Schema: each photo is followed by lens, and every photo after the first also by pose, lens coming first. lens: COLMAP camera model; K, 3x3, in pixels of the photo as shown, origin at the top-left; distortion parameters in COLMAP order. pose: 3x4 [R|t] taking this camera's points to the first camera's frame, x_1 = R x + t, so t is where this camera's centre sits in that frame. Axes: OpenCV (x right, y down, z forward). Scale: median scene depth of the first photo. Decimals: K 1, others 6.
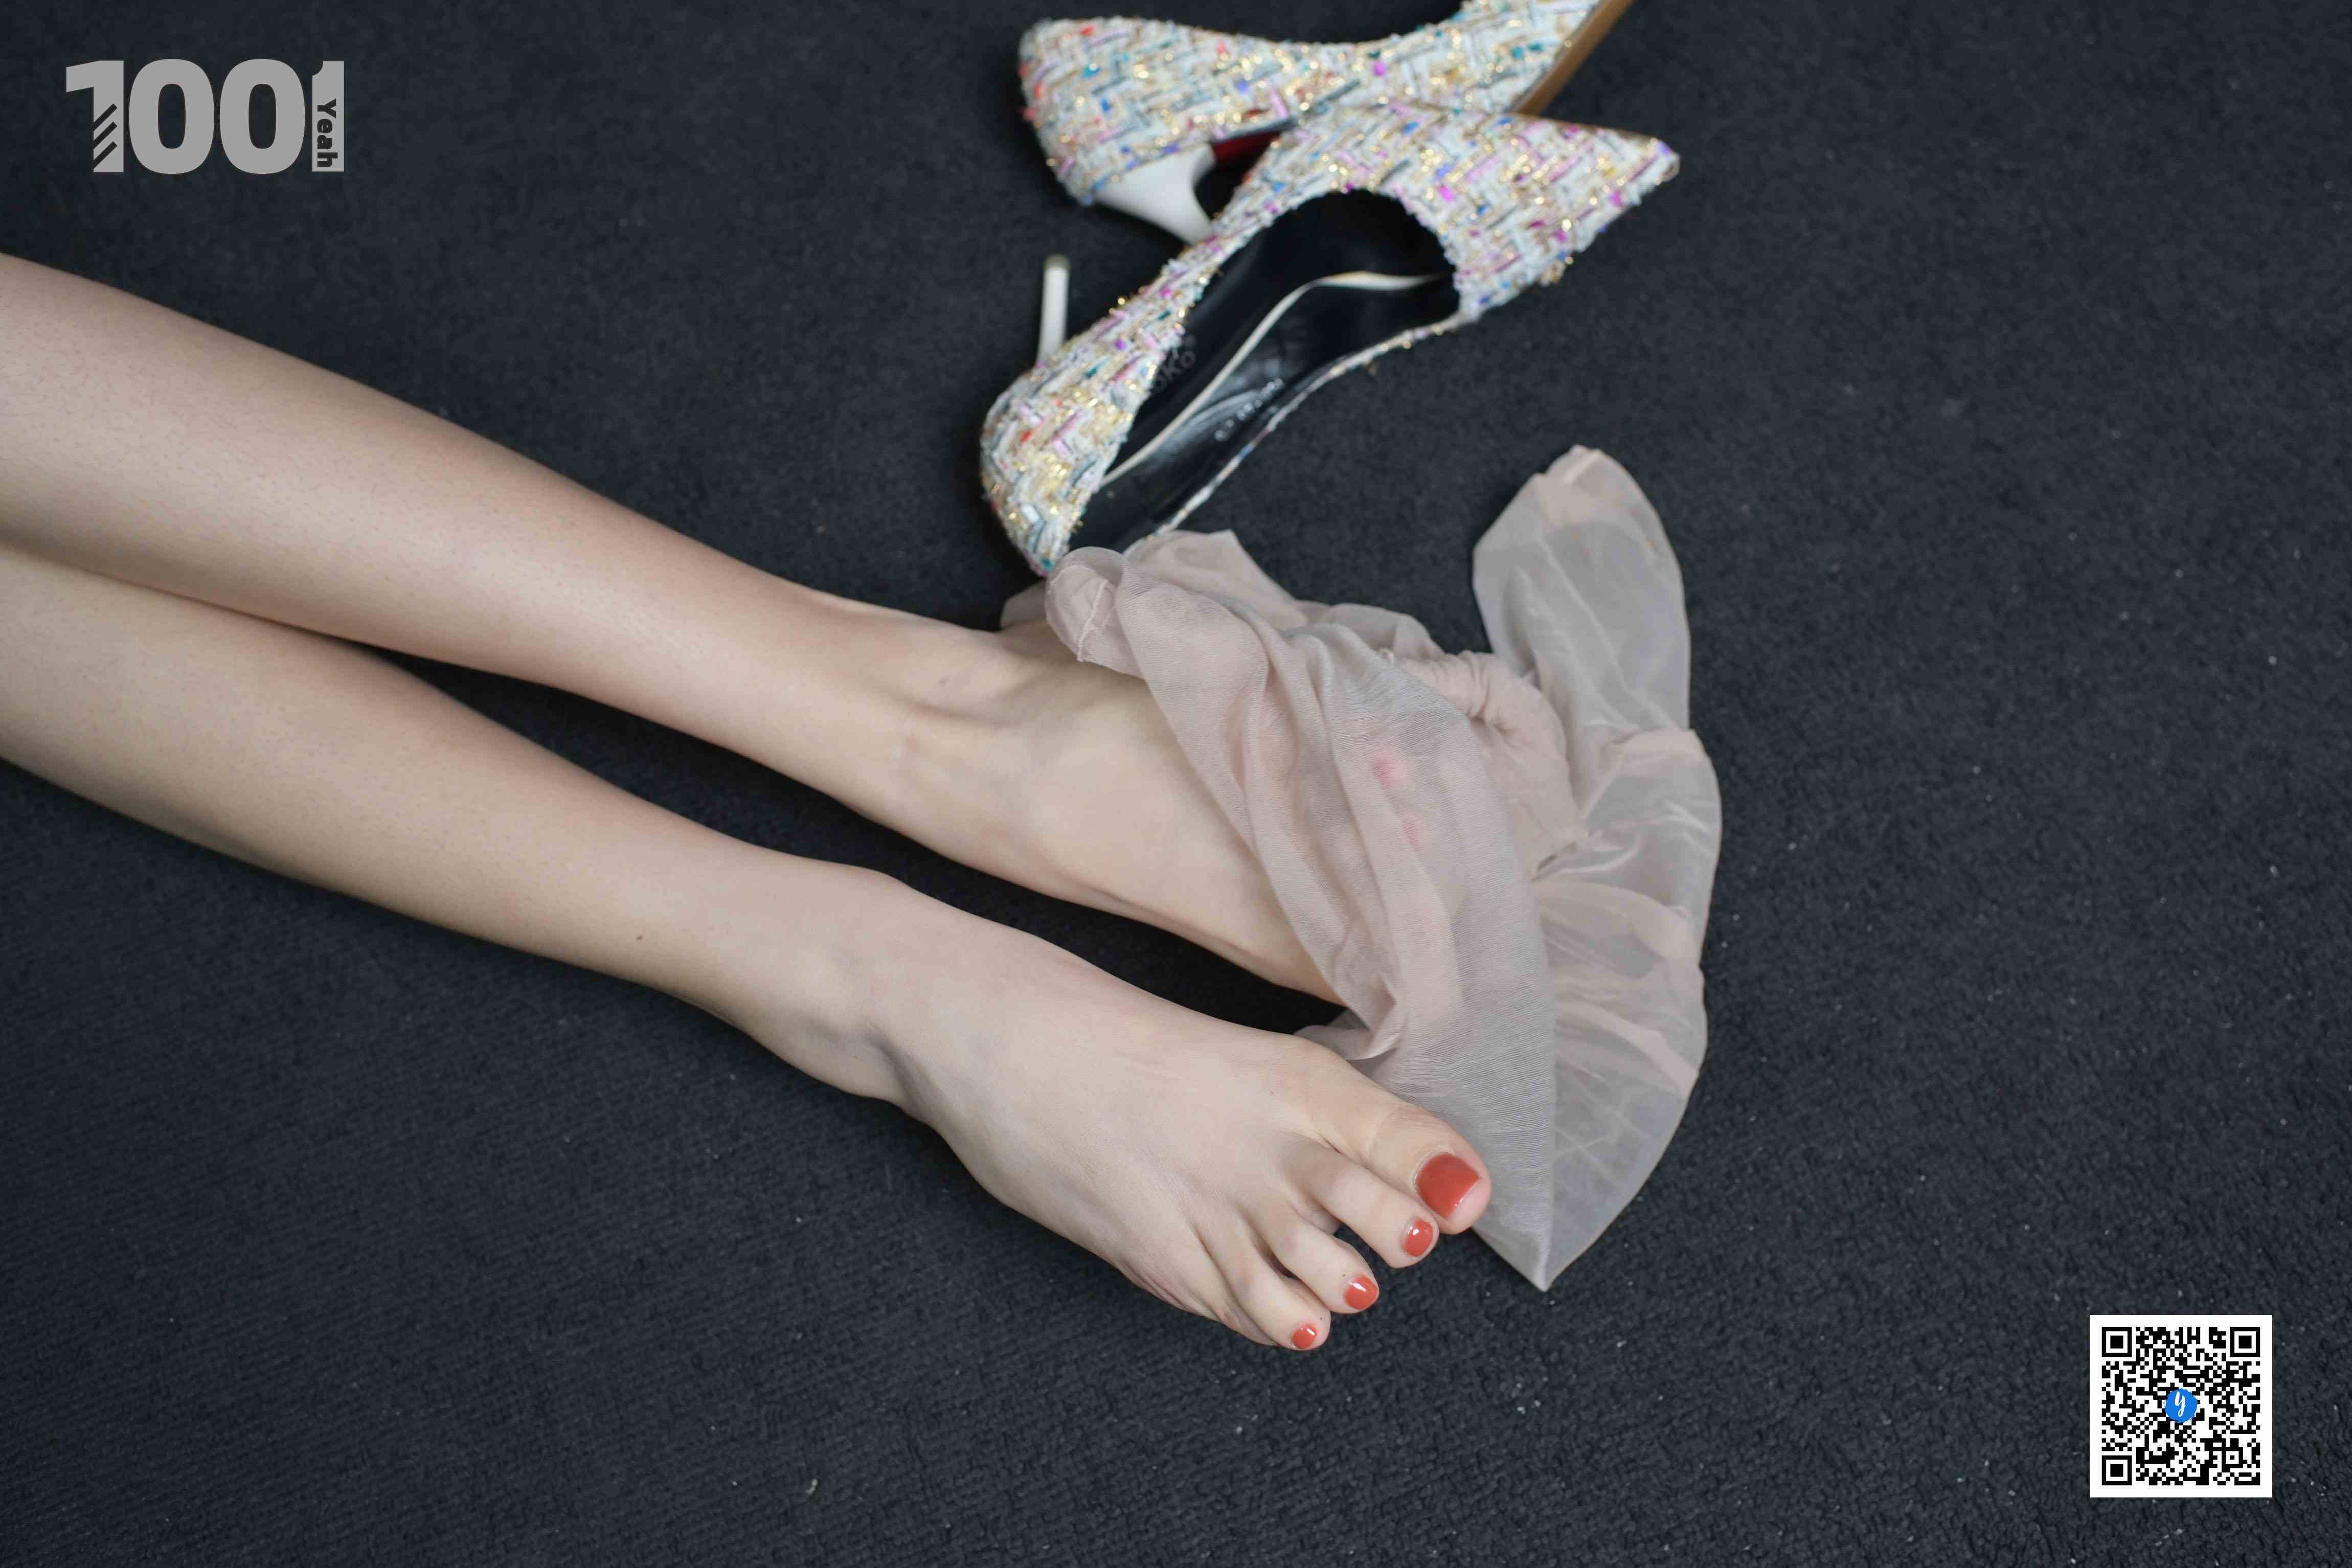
lens RADIAL K [[2385.9, 0, 1162.9], [0, 2385.9, 746.3], [0, 0, 1]] dist [0.002861, 0.000000]
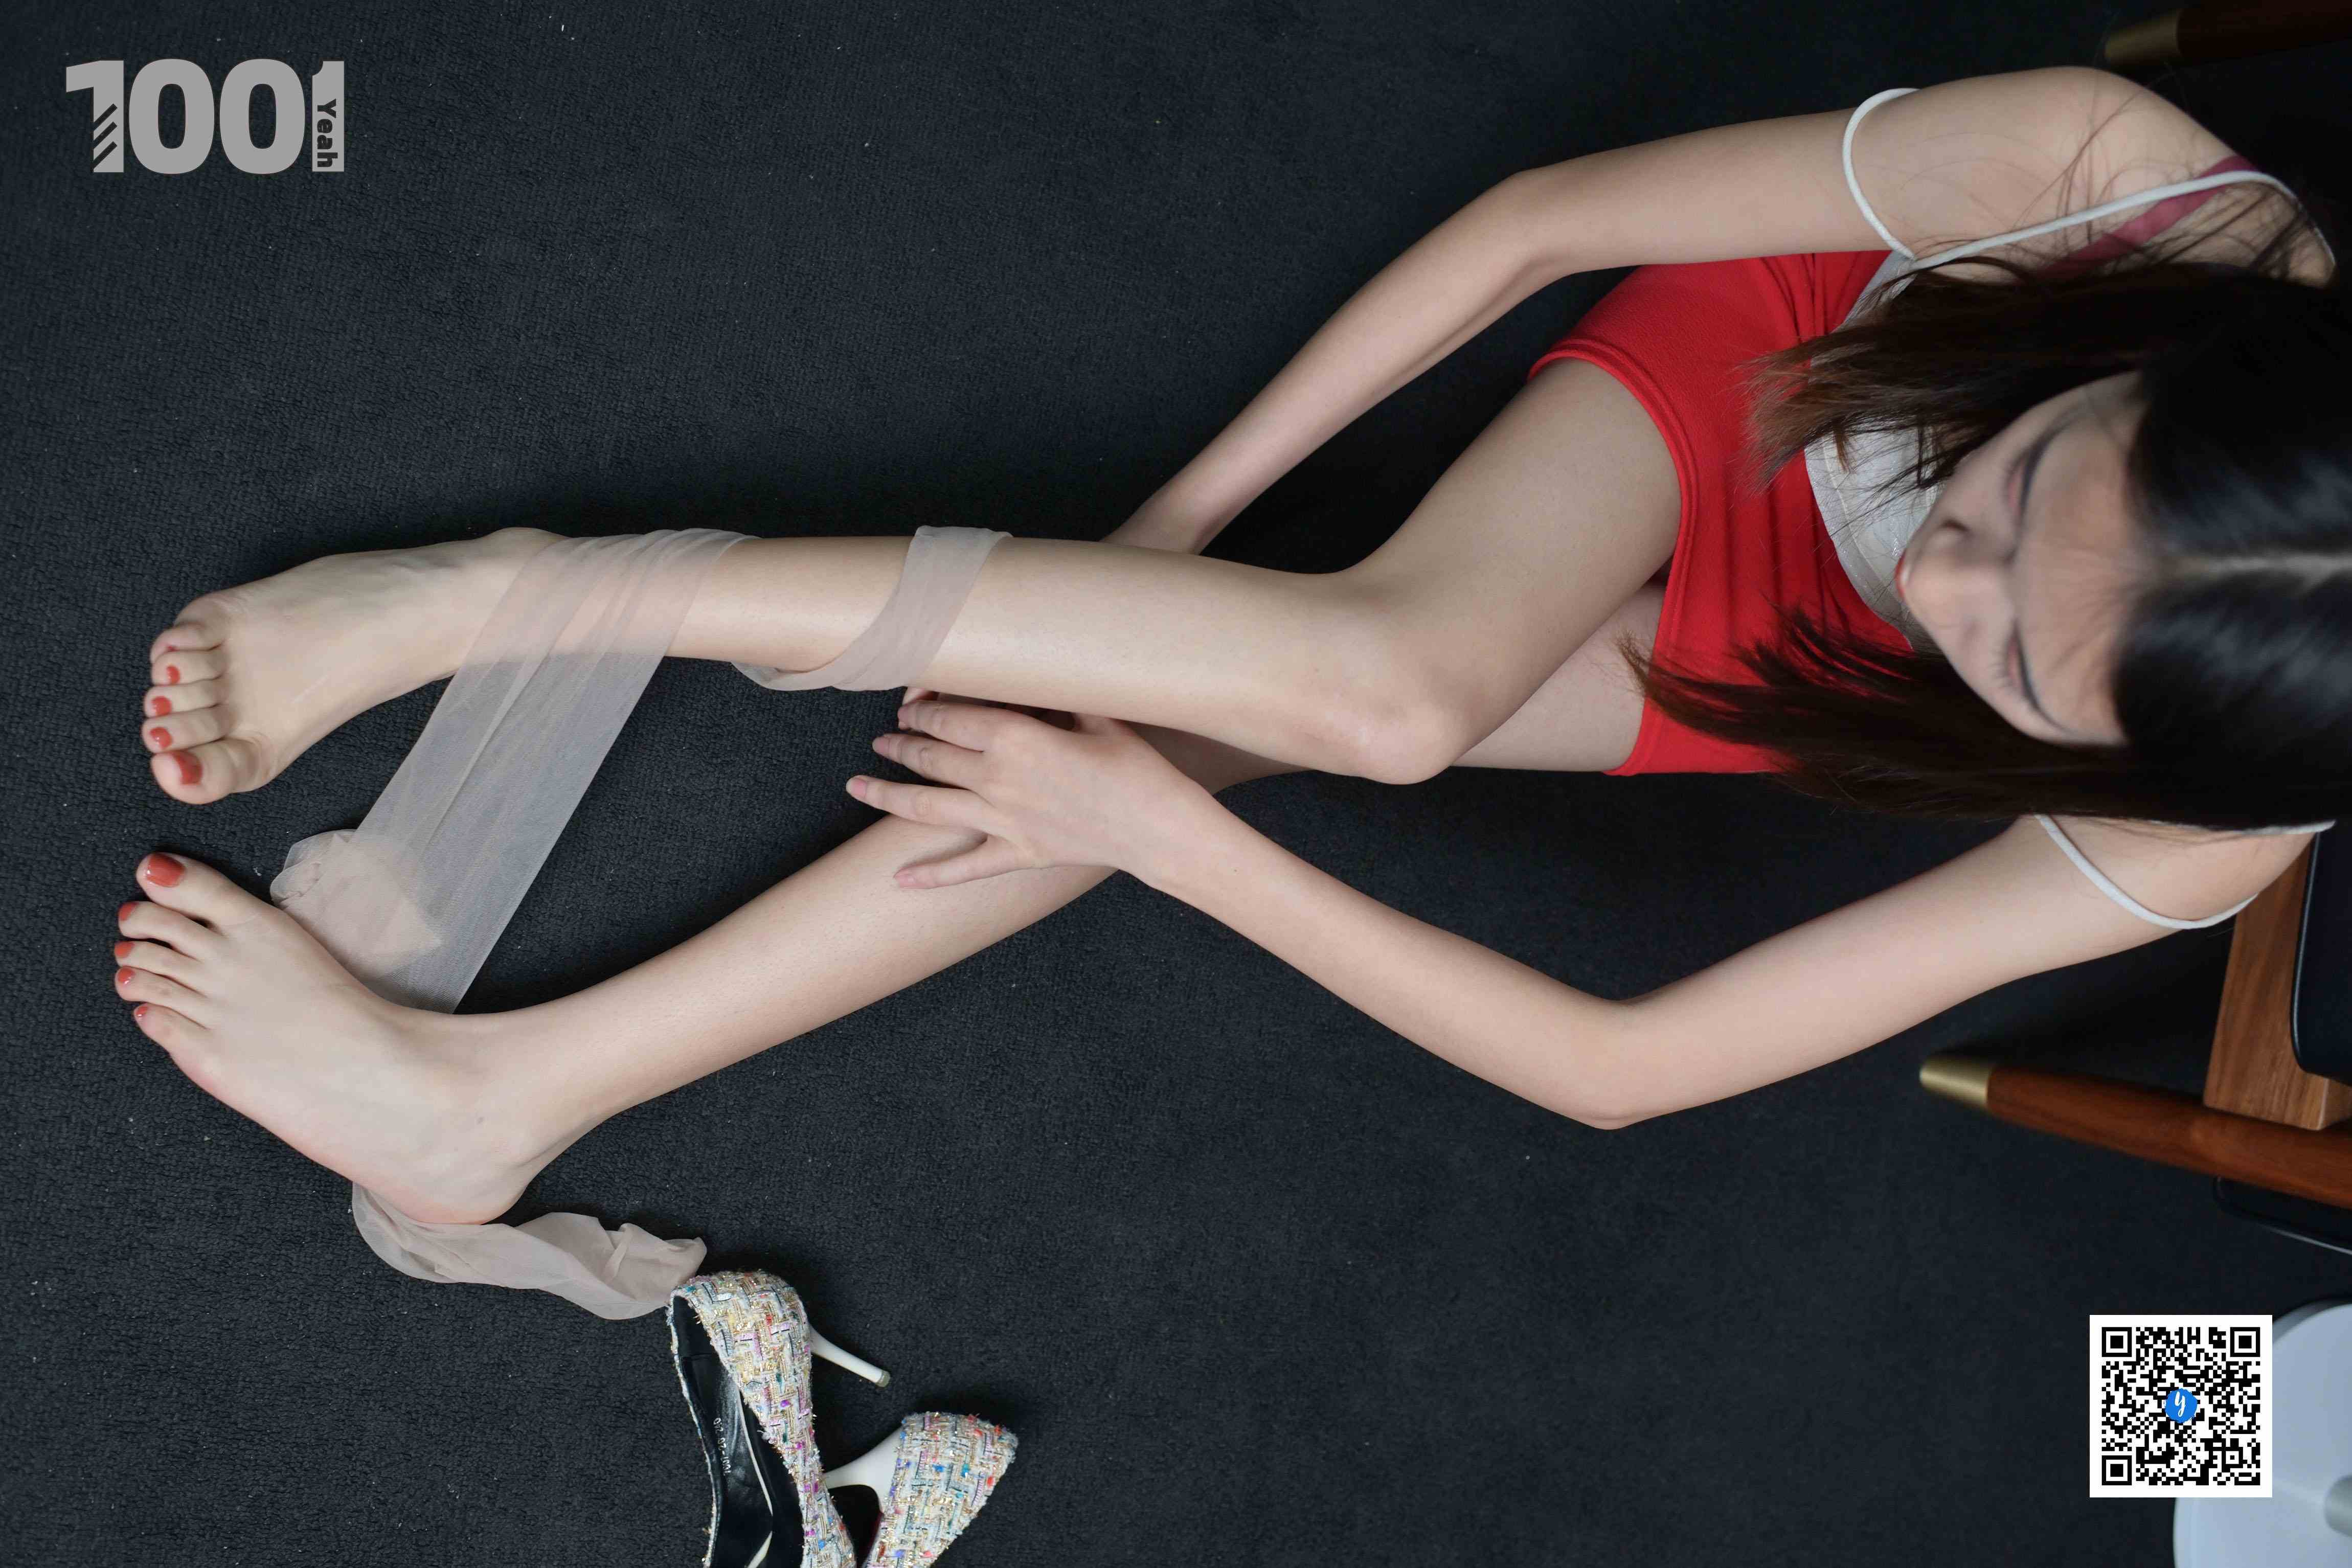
lens RADIAL K [[2385.9, 0, 1182.0], [0, 2385.9, 784.6], [0, 0, 1]] dist [0.002861, 0.000000]
pose [[-0.524633, 0.838906, -0.144904, -0.268466], [-0.841961, -0.536470, -0.057468, -0.080700], [-0.125947, 0.091854, 0.987775, -0.612799]]
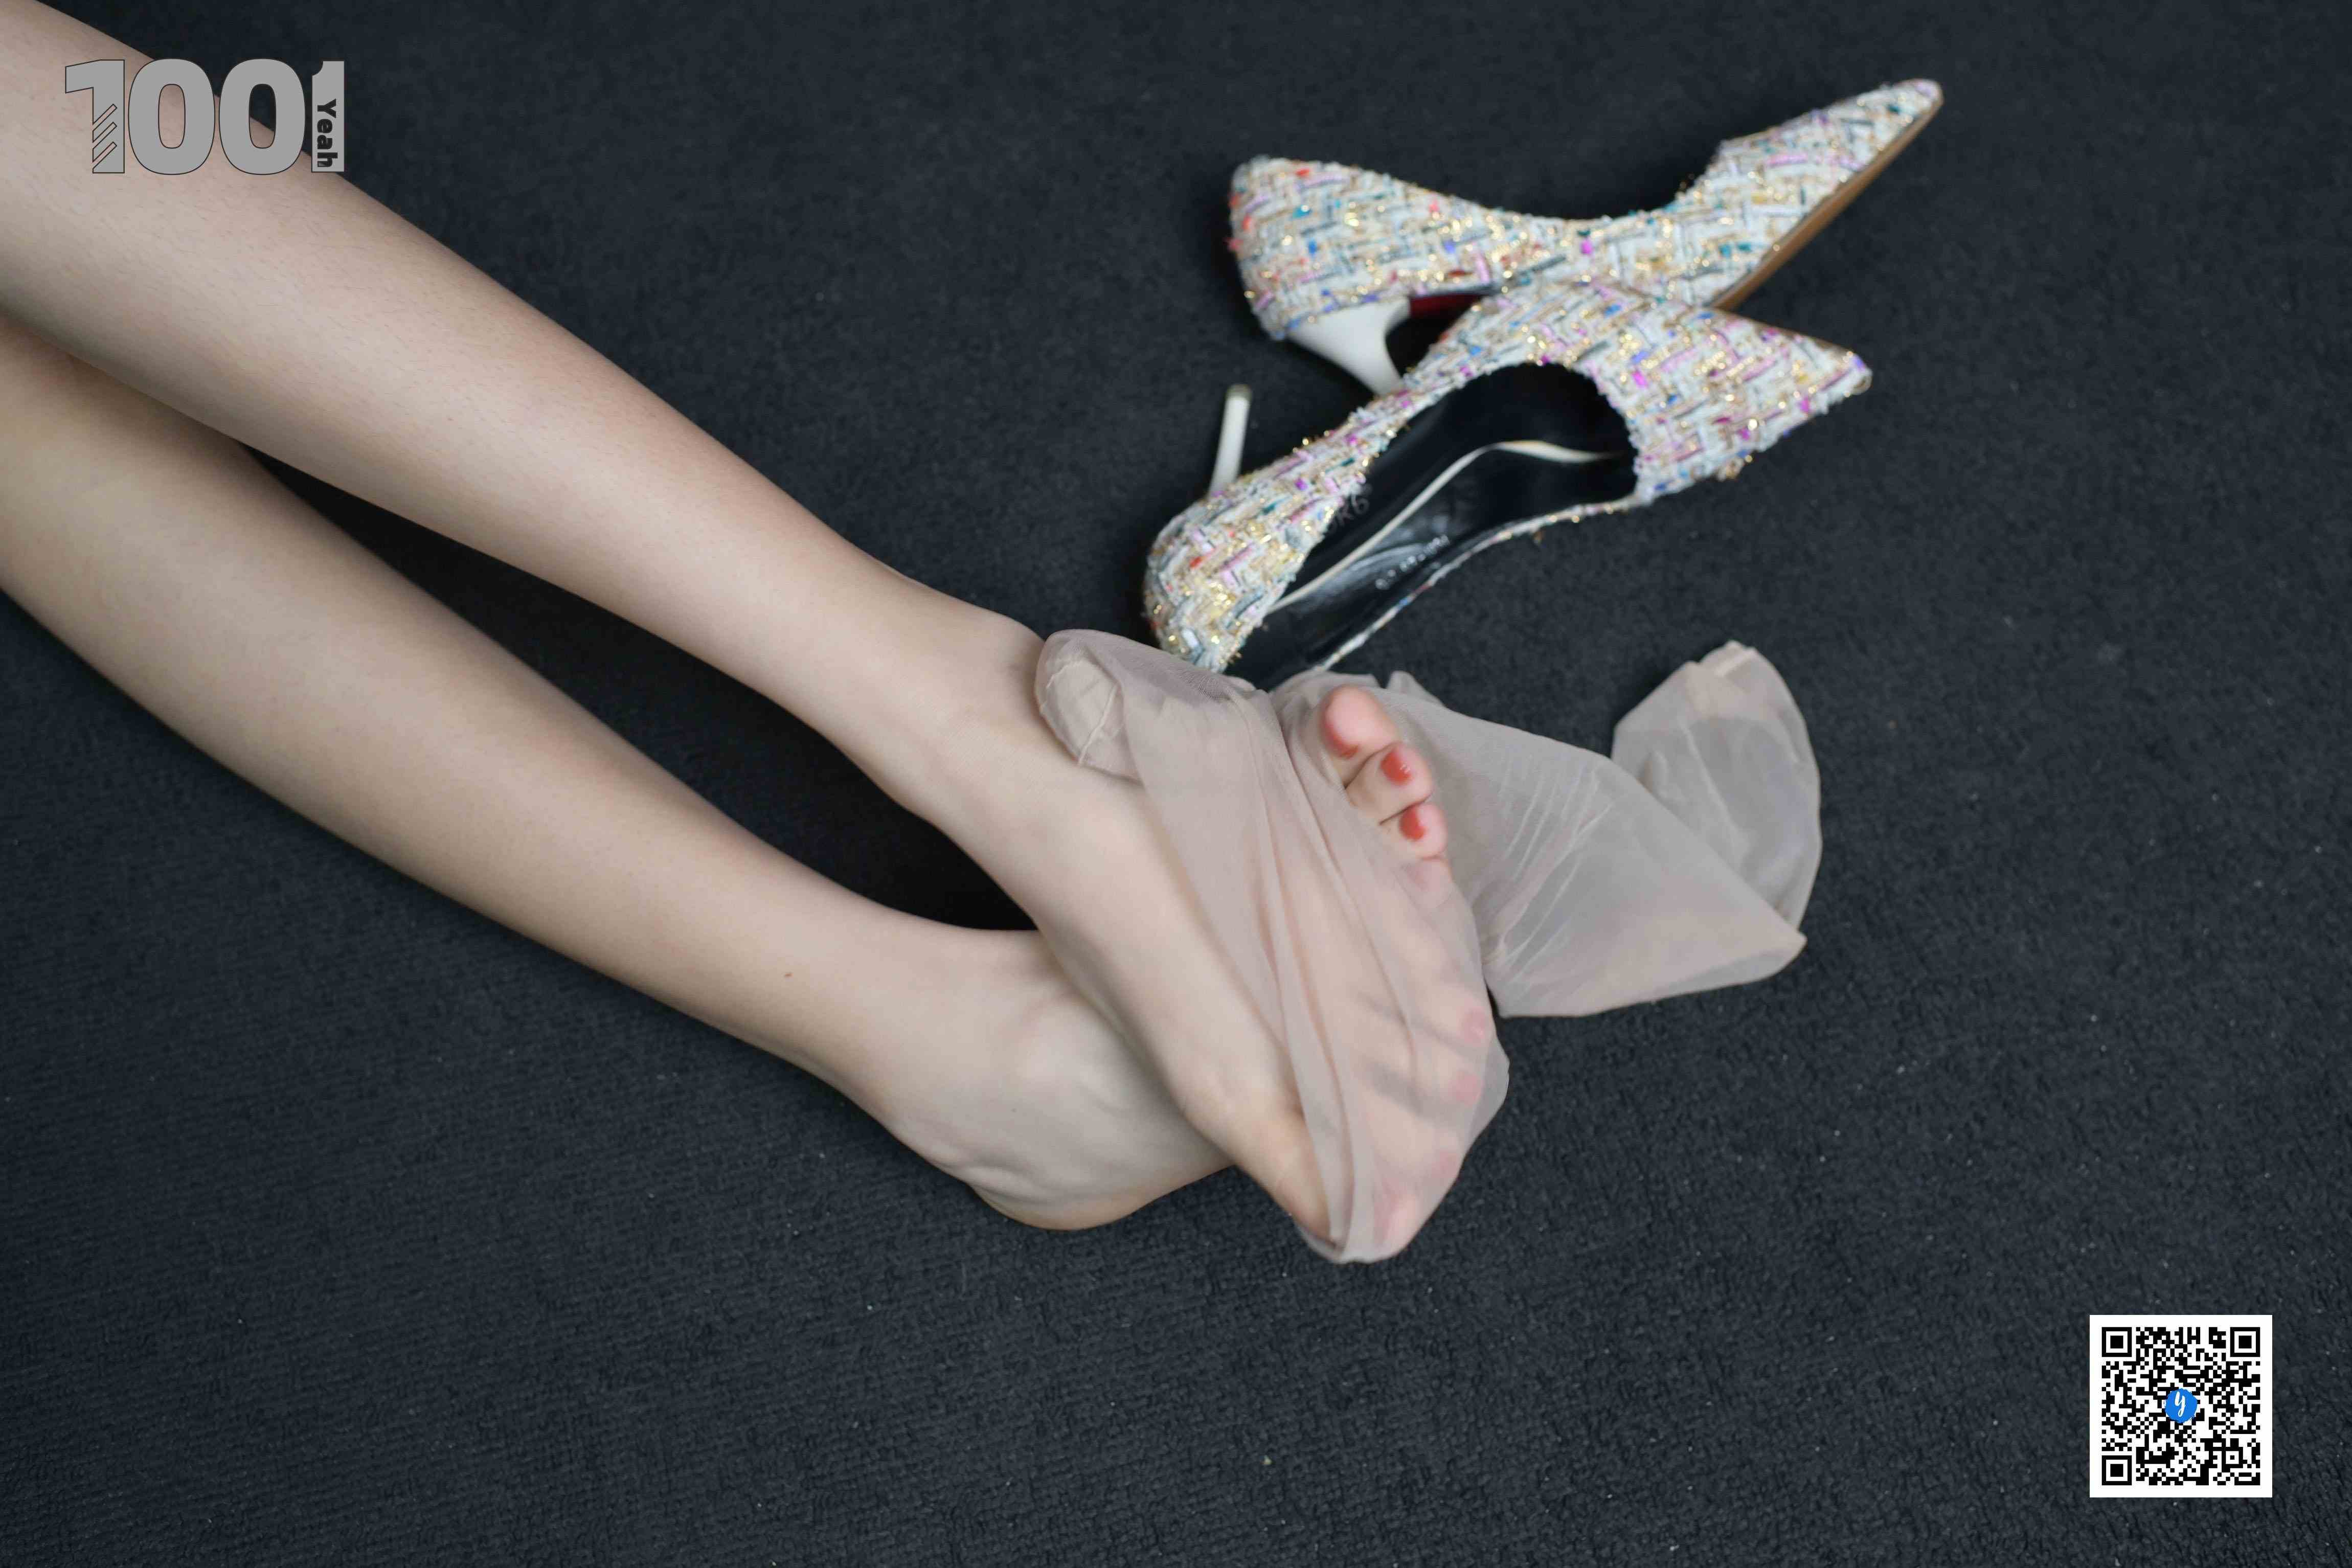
lens RADIAL K [[2385.9, 0, 1157.9], [0, 2385.9, 761.9], [0, 0, 1]] dist [0.002861, 0.000000]
pose [[0.990790, 0.134066, -0.018996, -0.043034], [-0.134609, 0.990413, -0.031038, -0.012921], [0.014653, 0.033309, 0.999338, -0.005645]]
